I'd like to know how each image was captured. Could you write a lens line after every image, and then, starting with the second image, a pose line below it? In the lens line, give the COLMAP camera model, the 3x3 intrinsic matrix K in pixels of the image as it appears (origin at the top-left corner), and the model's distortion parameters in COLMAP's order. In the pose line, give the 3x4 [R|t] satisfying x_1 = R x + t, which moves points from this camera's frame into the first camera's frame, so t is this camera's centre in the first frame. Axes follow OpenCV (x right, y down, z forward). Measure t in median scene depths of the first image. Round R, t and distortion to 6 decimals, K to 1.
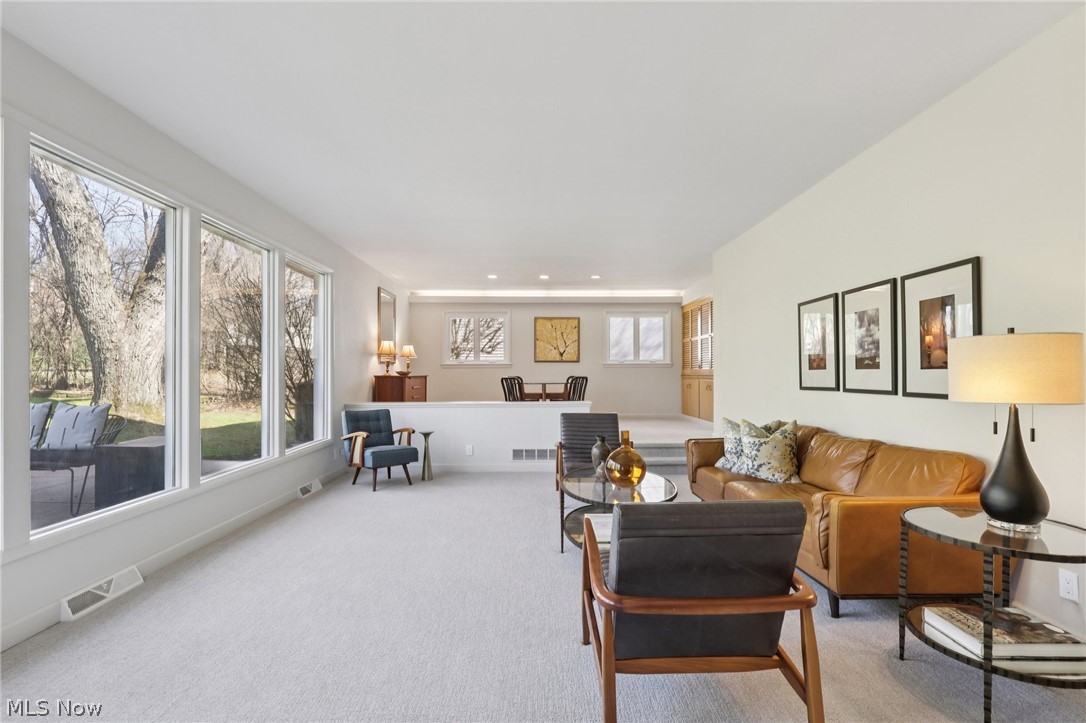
lens RADIAL K [[507.2, 0, 541.6], [0, 507.2, 373.6], [0, 0, 1]] dist [-0.002273, 0.000913]
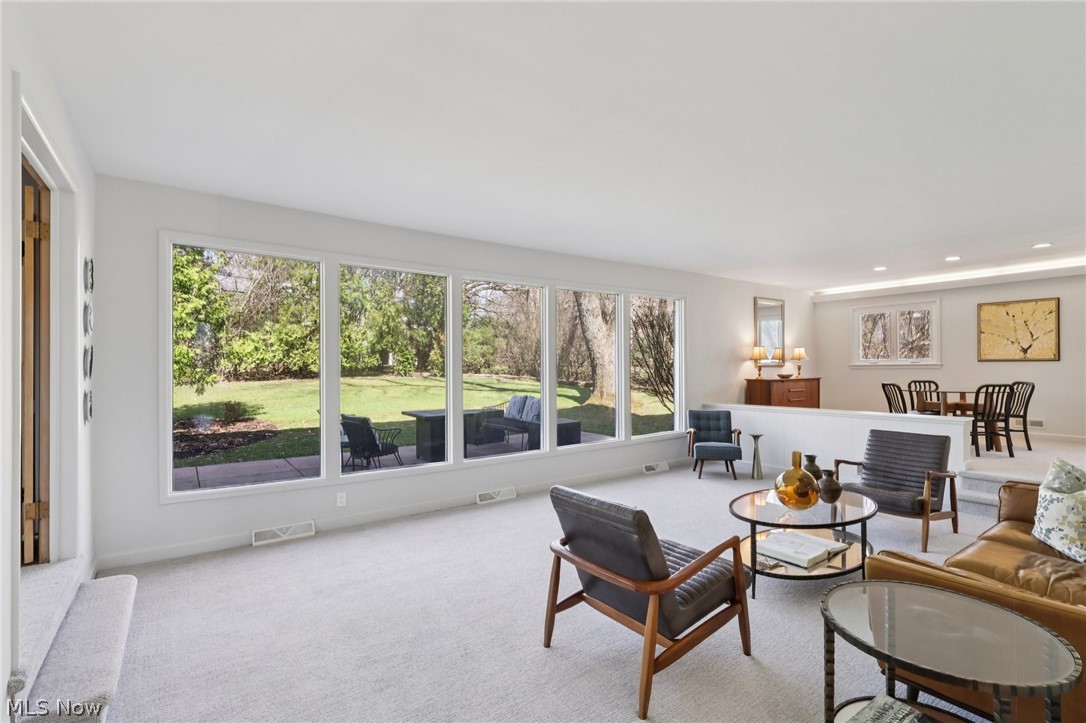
lens RADIAL K [[500.7, 0, 541.8], [0, 500.7, 367.5], [0, 0, 1]] dist [-0.001308, 0.000158]
pose [[0.569723, -0.002430, -0.821833, 0.428386], [0.007579, 0.999969, 0.002297, -0.036753], [0.821802, -0.007537, 0.569723, 0.020210]]
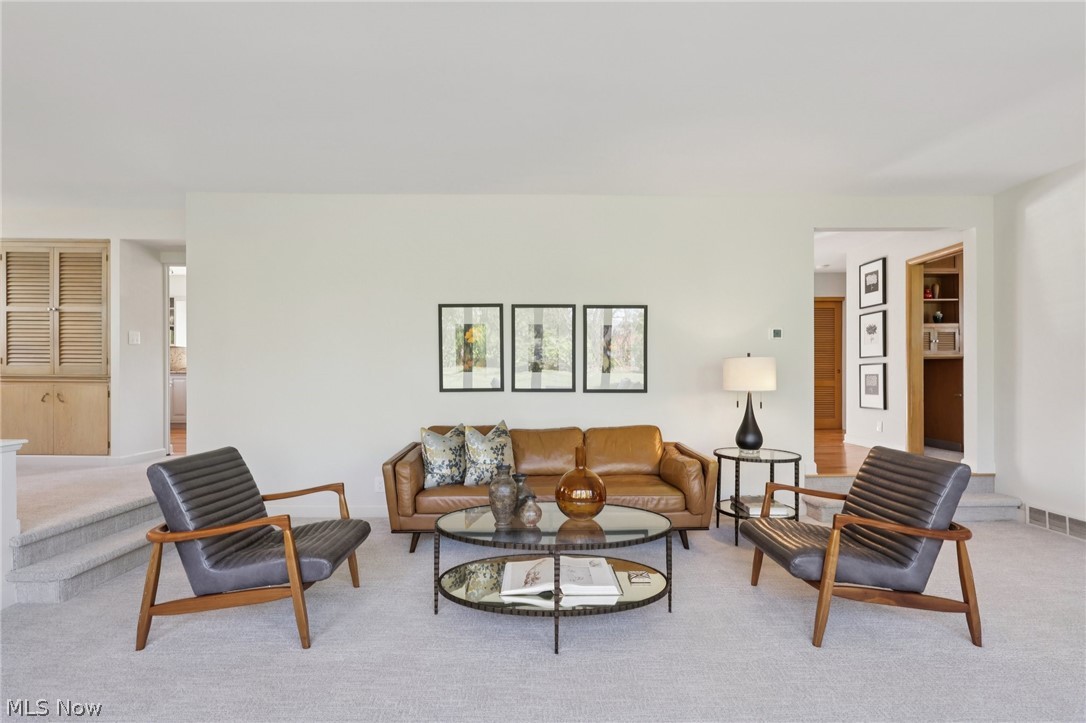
lens RADIAL K [[512.5, 0, 540.8], [0, 512.5, 375.6], [0, 0, 1]] dist [-0.000619, 0.000295]
pose [[0.003396, 0.002087, 0.999992, -0.396998], [-0.003985, 0.999990, -0.002073, 0.001720], [-0.999986, -0.003978, 0.003405, 0.659809]]
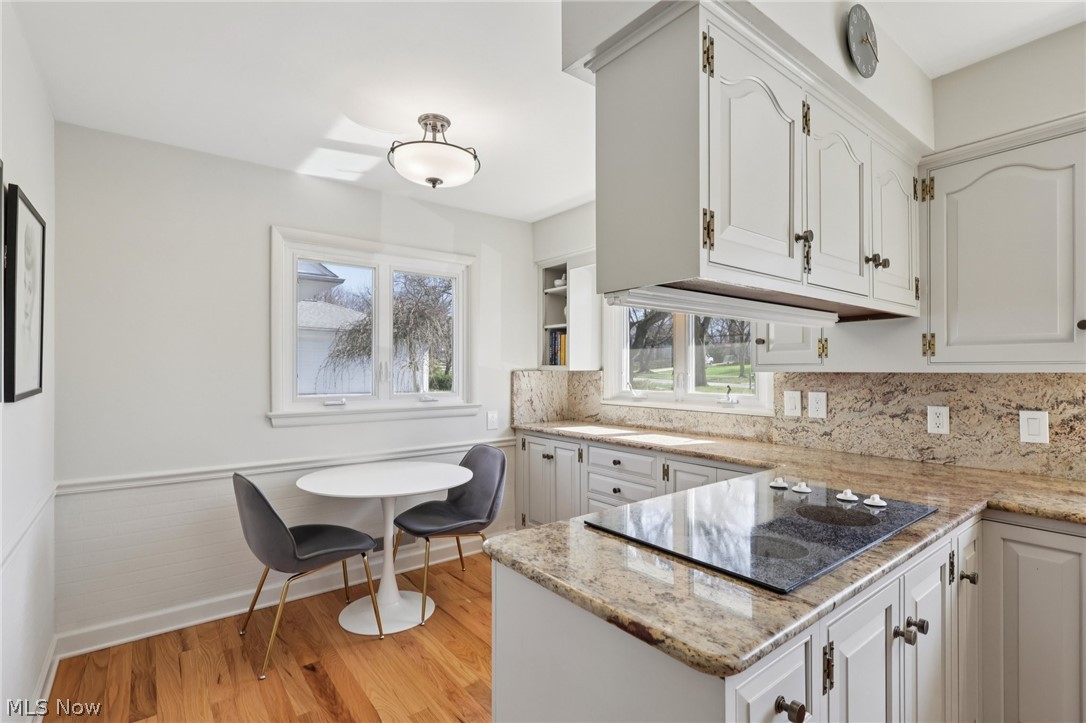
lens RADIAL K [[507.5, 0, 544.7], [0, 507.5, 368.6], [0, 0, 1]] dist [0.000669, 0.001161]
pose [[0.797469, 0.005600, 0.603334, 0.693919], [-0.002028, 0.999976, -0.006601, -0.082765], [-0.603357, 0.004041, 0.797461, 1.234129]]
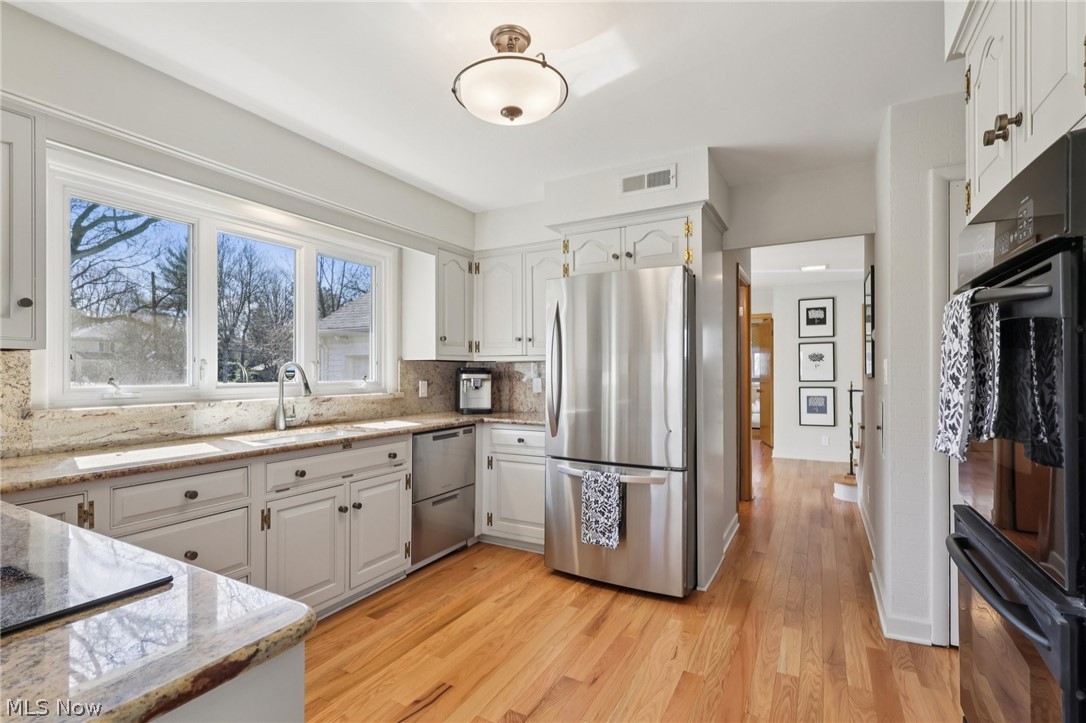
lens RADIAL K [[506.0, 0, 543.0], [0, 506.0, 371.4], [0, 0, 1]] dist [-0.002199, 0.000356]
pose [[-0.869845, 0.005439, 0.493295, 0.699721], [0.003849, 0.999984, -0.004239, -0.066179], [-0.493310, -0.001788, -0.869852, 1.396708]]
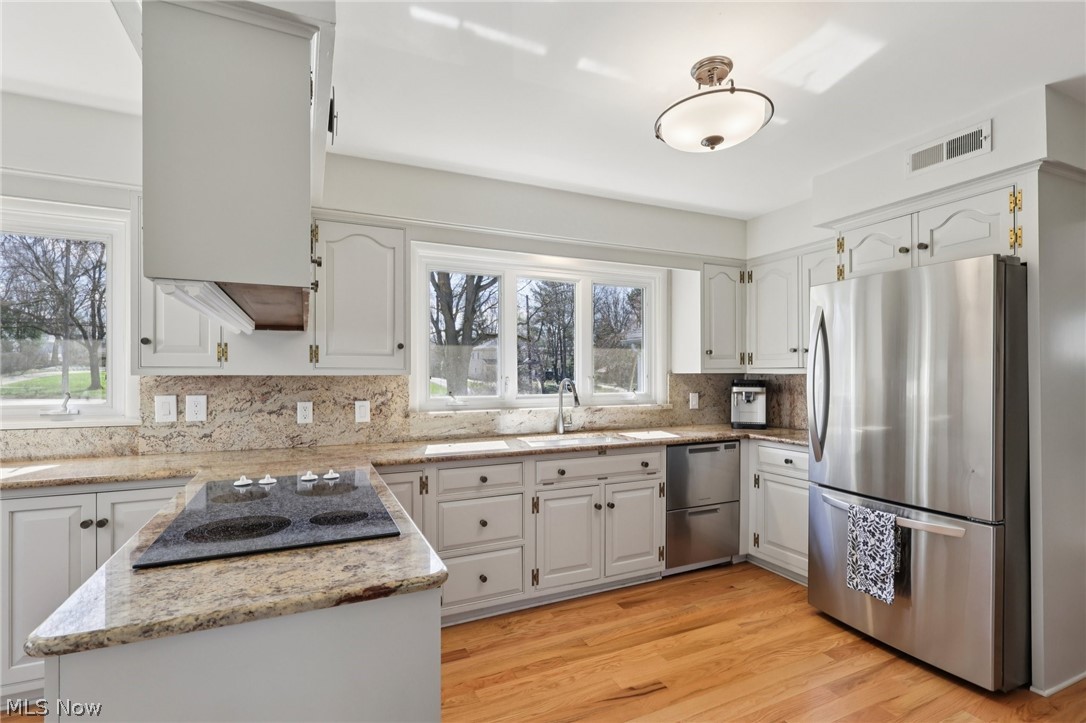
lens RADIAL K [[507.2, 0, 541.6], [0, 507.2, 373.6], [0, 0, 1]] dist [-0.002273, 0.000913]
pose [[-0.407987, 0.005177, 0.912973, 0.618669], [0.002384, 0.999987, -0.004605, -0.081879], [-0.912985, 0.000298, -0.407994, 1.359574]]
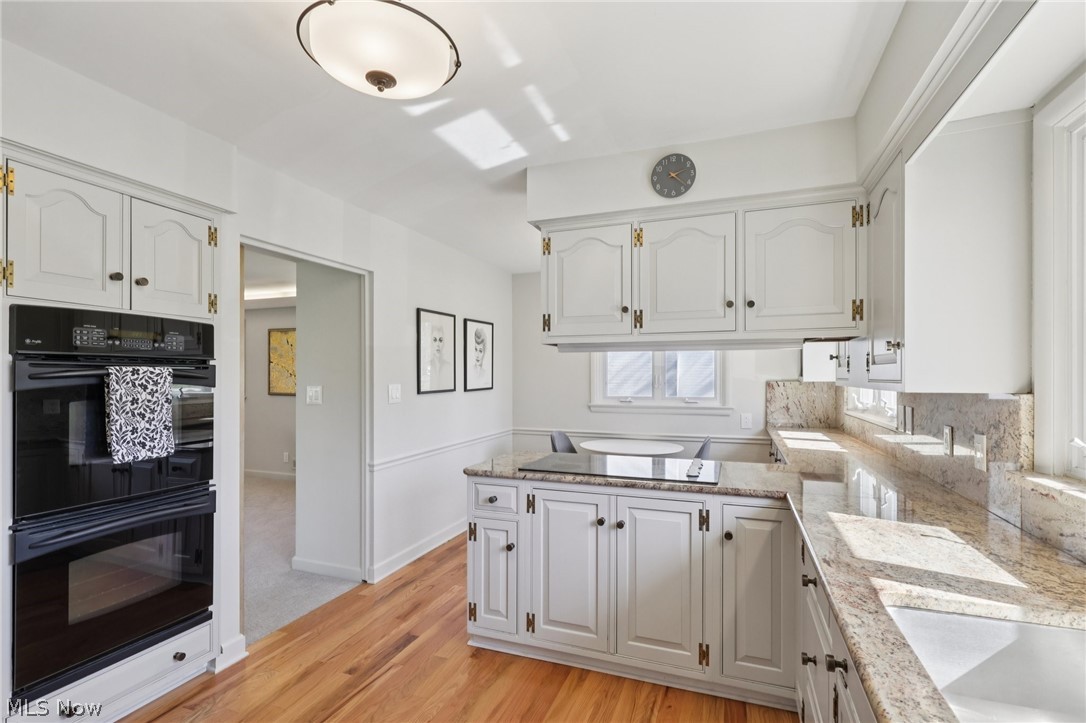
lens RADIAL K [[512.5, 0, 540.8], [0, 512.5, 375.6], [0, 0, 1]] dist [-0.000619, 0.000295]
pose [[0.928097, 0.004105, -0.372316, 1.053467], [-0.004308, 0.999991, 0.000287, -0.092151], [0.372313, 0.001338, 0.928106, 0.904933]]
